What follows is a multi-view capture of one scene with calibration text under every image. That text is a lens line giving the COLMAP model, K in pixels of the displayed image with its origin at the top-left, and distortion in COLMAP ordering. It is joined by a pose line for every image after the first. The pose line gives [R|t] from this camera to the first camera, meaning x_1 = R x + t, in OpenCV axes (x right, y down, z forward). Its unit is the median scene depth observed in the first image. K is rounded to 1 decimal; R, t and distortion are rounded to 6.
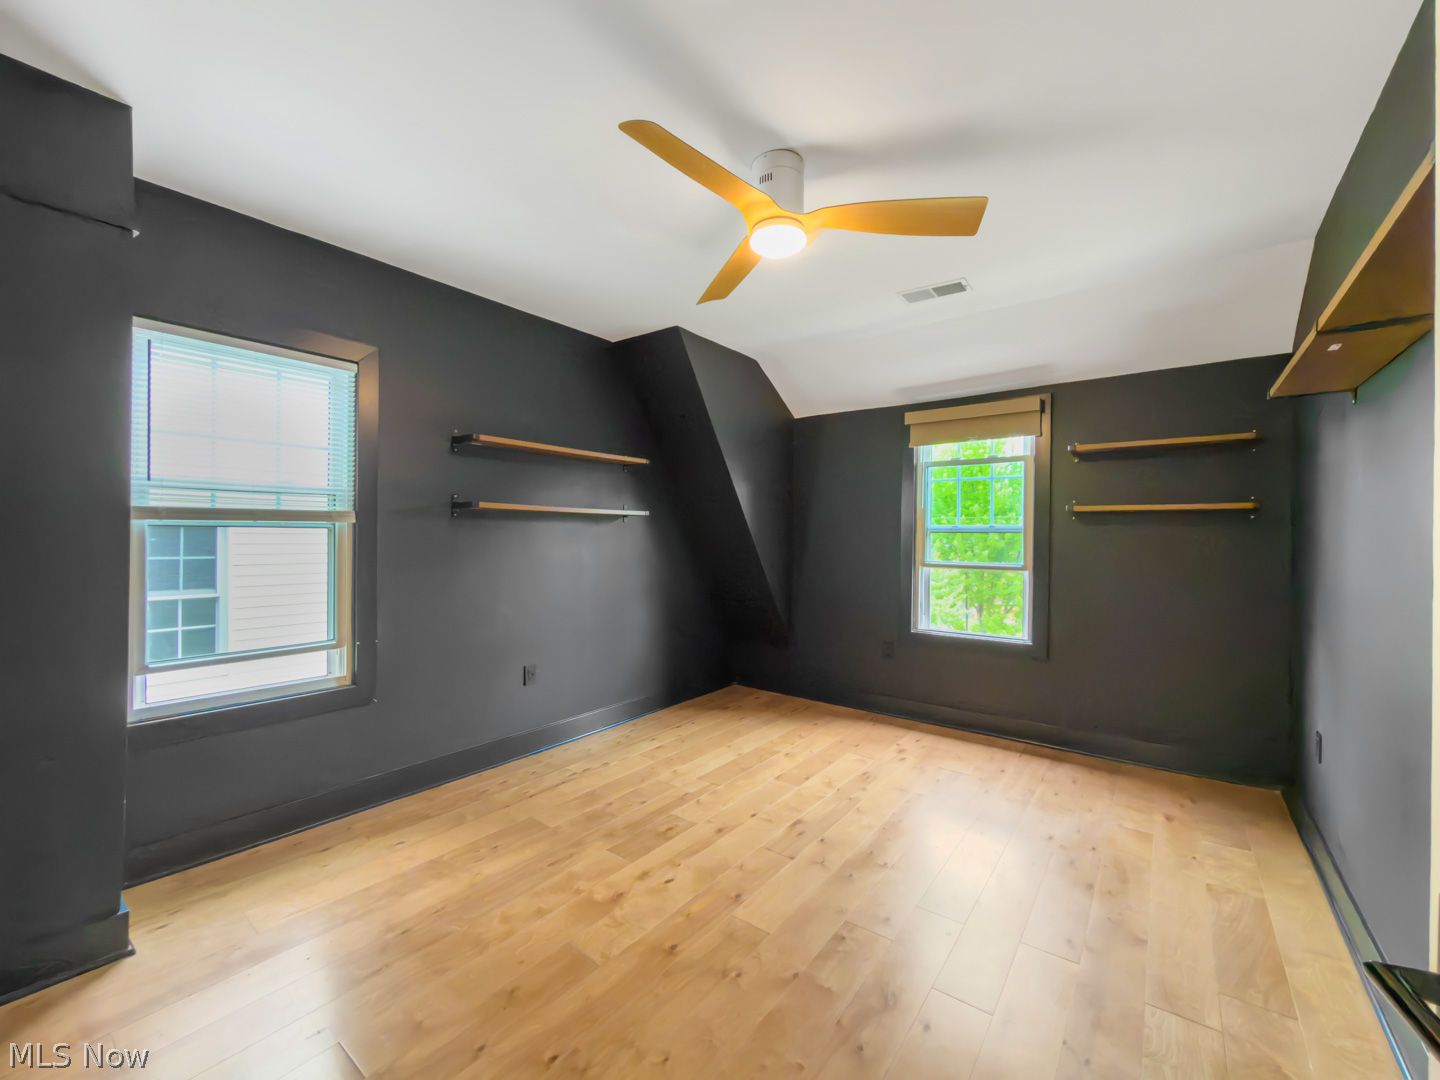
lens RADIAL K [[585.7, 0, 720.0], [0, 585.7, 540.0], [0, 0, 1]] dist [-0.000449, -0.000044]
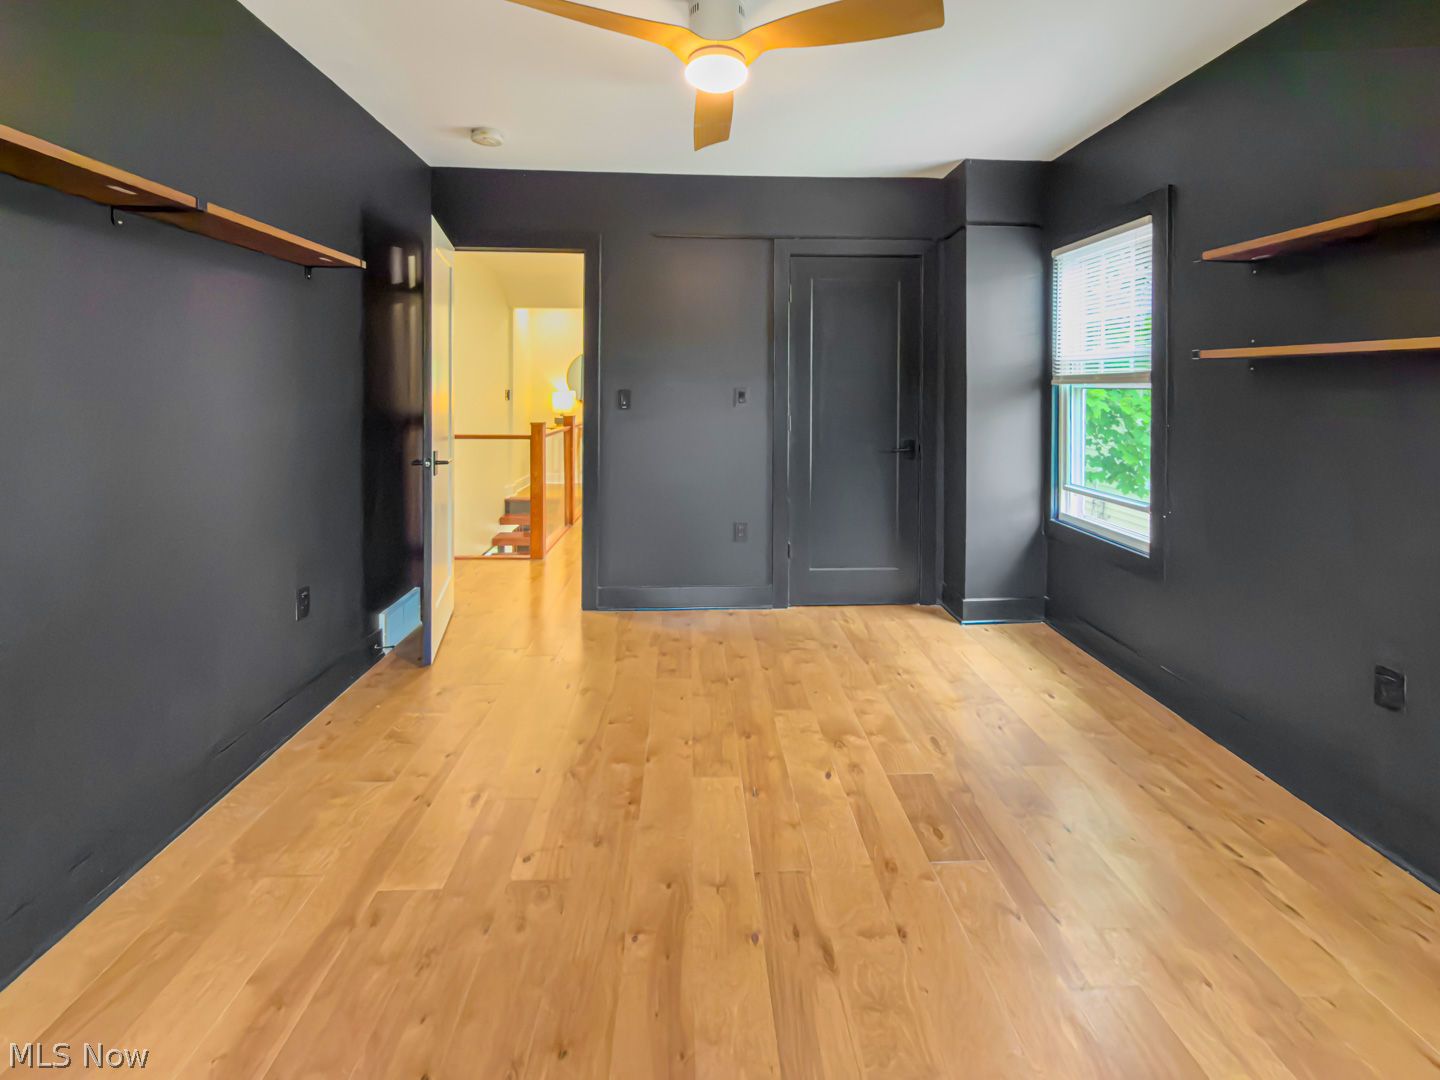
lens RADIAL K [[585.7, 0, 720.0], [0, 585.7, 540.0], [0, 0, 1]] dist [-0.000449, -0.000044]
pose [[-0.753211, 0.152397, -0.639882, 0.589544], [-0.016010, 0.968256, 0.249449, 0.009165], [0.657584, 0.198132, -0.726861, 1.548836]]
